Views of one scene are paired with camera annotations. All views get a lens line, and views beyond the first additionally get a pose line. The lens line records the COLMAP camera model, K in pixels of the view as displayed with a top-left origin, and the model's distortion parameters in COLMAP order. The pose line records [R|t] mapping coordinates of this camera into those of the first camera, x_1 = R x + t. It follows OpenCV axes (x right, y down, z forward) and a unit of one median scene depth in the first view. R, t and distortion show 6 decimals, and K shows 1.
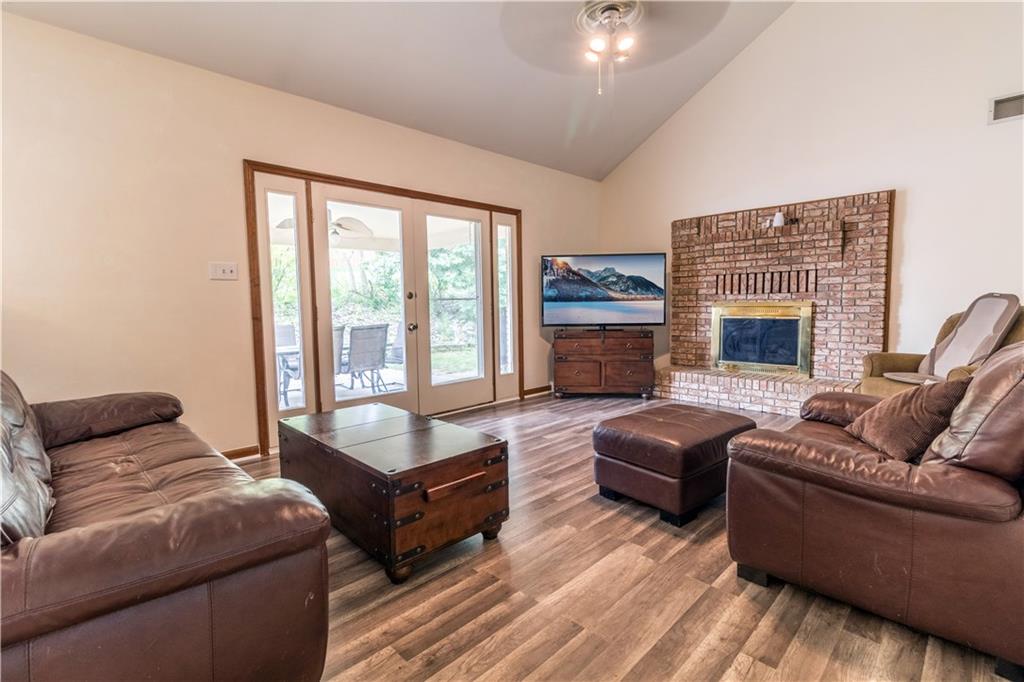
lens RADIAL K [[479.9, 0, 528.9], [0, 479.9, 337.8], [0, 0, 1]] dist [0.003185, 0.001236]
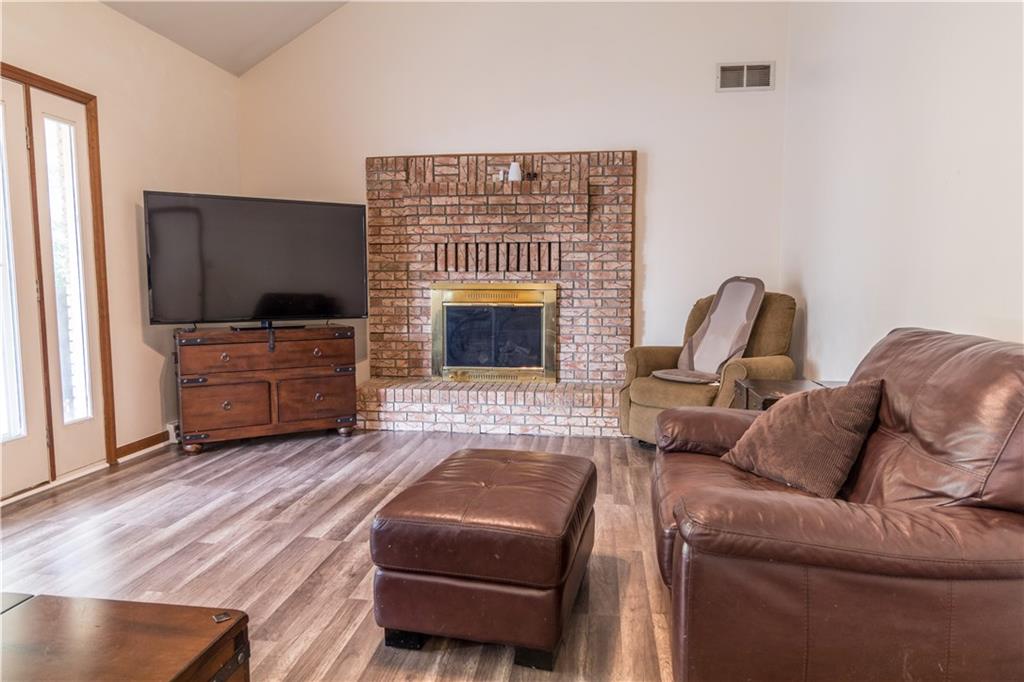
lens RADIAL K [[650.6, 0, 514.1], [0, 650.6, 338.0], [0, 0, 1]] dist [0.000805, 0.001055]
pose [[0.802957, -0.038301, 0.594805, -0.087114], [0.031616, 0.999265, 0.021665, -0.012411], [-0.595198, 0.001409, 0.803578, 0.197218]]
